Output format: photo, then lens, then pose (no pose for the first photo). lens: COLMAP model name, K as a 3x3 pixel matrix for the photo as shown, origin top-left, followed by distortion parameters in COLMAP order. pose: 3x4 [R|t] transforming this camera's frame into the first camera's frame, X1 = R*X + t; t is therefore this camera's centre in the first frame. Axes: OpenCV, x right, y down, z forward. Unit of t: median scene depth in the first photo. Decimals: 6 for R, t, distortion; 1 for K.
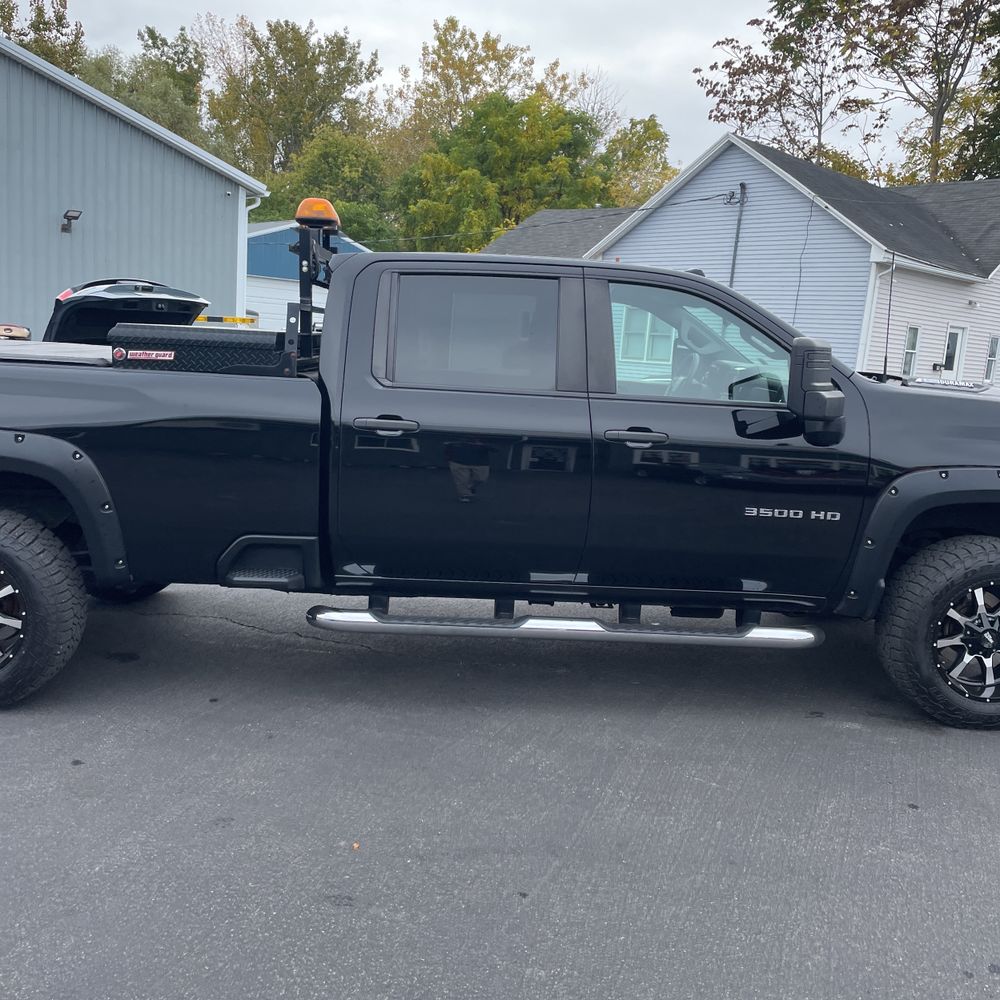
lens RADIAL K [[1005.9, 0, 518.0], [0, 1005.9, 497.6], [0, 0, 1]] dist [0.085513, -0.111179]
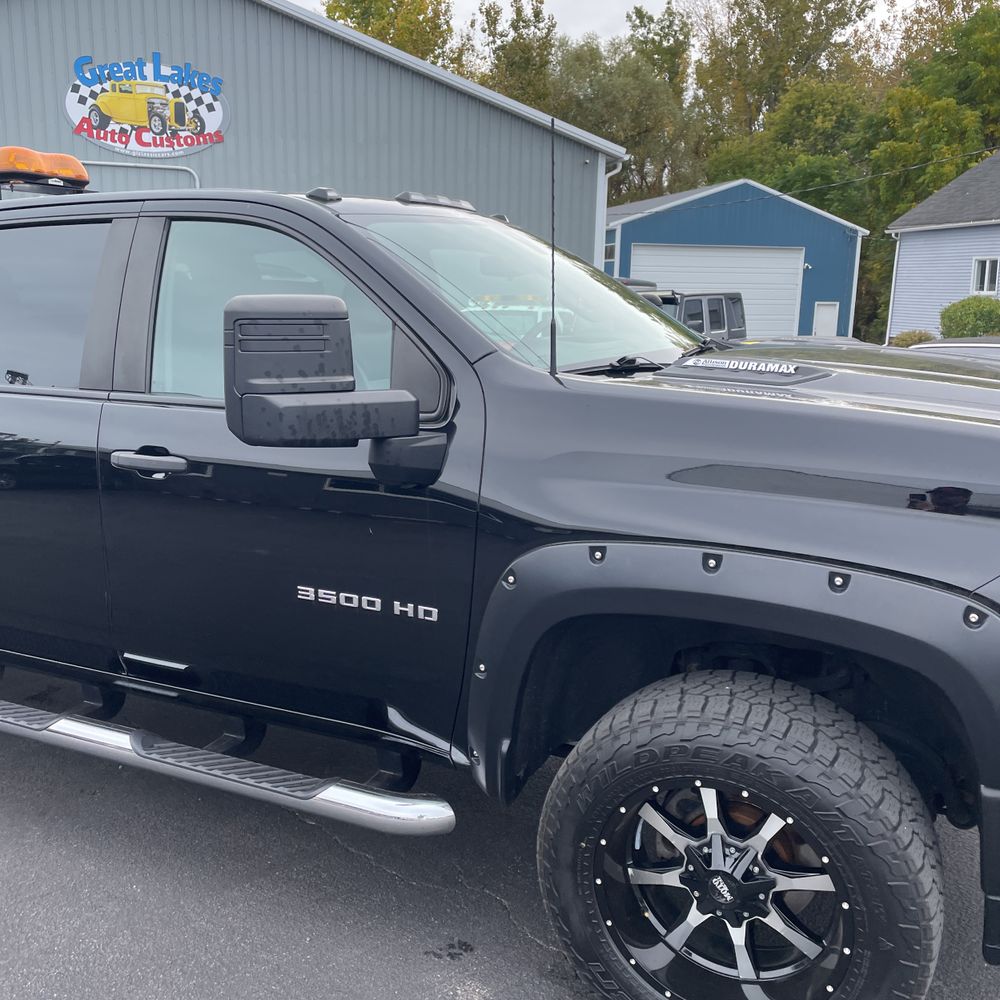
lens RADIAL K [[1004.4, 0, 498.6], [0, 1004.4, 496.8], [0, 0, 1]] dist [0.096536, -0.124155]
pose [[0.875176, 0.044642, -0.481740, 0.063798], [-0.030601, 0.998848, 0.036968, -0.007067], [0.482835, -0.017612, 0.875534, 0.055910]]
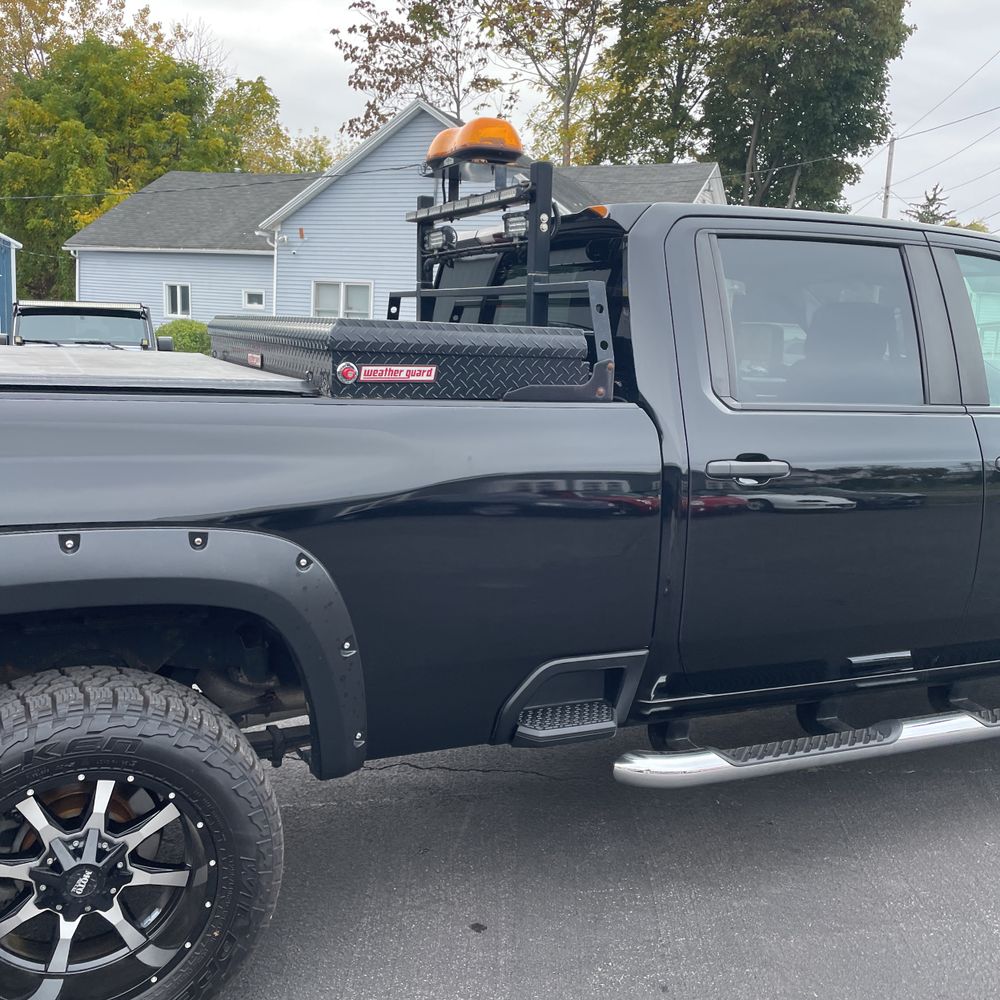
lens RADIAL K [[1008.6, 0, 501.9], [0, 1008.6, 507.0], [0, 0, 1]] dist [0.086759, -0.111531]
pose [[0.929623, -0.072840, 0.361240, -0.052505], [0.061435, 0.997186, 0.042974, -0.008689], [-0.363354, -0.017756, 0.931482, 0.045003]]
